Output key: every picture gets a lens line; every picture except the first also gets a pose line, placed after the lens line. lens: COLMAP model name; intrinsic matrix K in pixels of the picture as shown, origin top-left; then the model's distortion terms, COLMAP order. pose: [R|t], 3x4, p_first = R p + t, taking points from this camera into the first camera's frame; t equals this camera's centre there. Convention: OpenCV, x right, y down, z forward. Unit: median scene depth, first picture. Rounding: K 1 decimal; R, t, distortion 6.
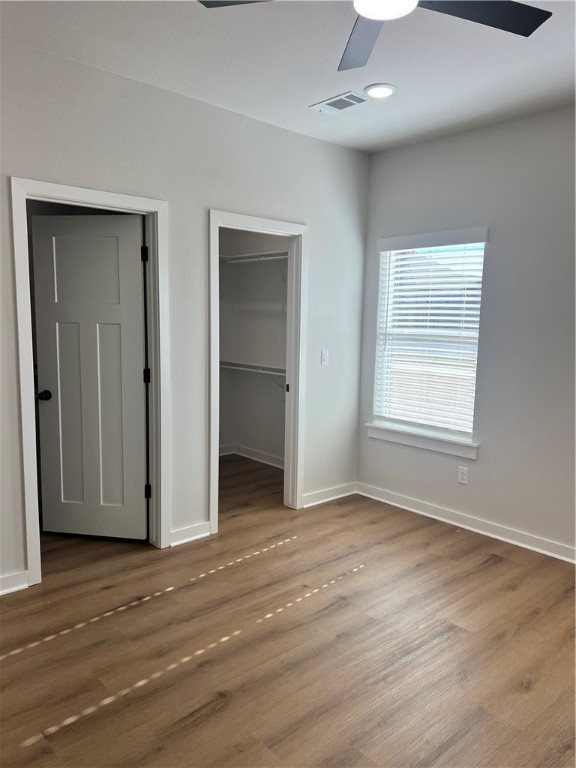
lens RADIAL K [[573.3, 0, 288.1], [0, 573.3, 380.6], [0, 0, 1]] dist [0.072177, -0.101077]
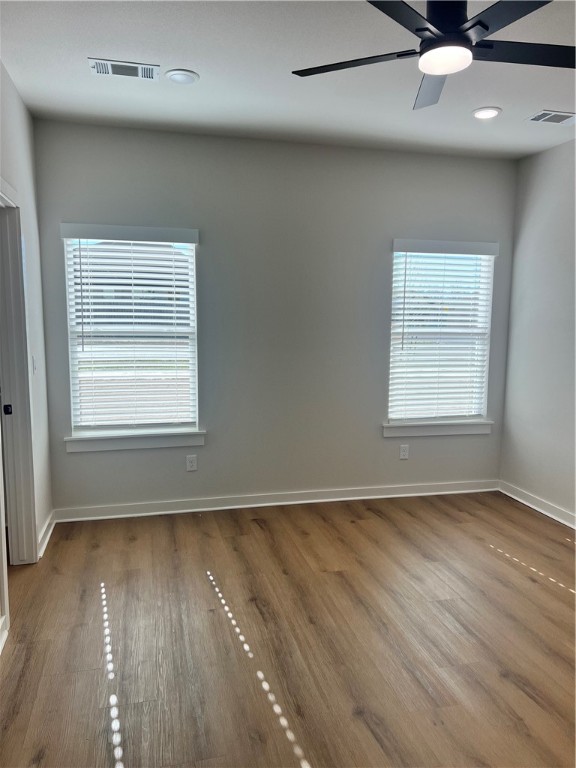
lens RADIAL K [[573.3, 0, 288.1], [0, 573.3, 380.6], [0, 0, 1]] dist [0.072177, -0.101077]
pose [[0.462962, -0.117050, 0.878616, -0.533016], [0.097846, 0.991933, 0.080589, -0.054737], [-0.880961, 0.048659, 0.470680, 0.346607]]
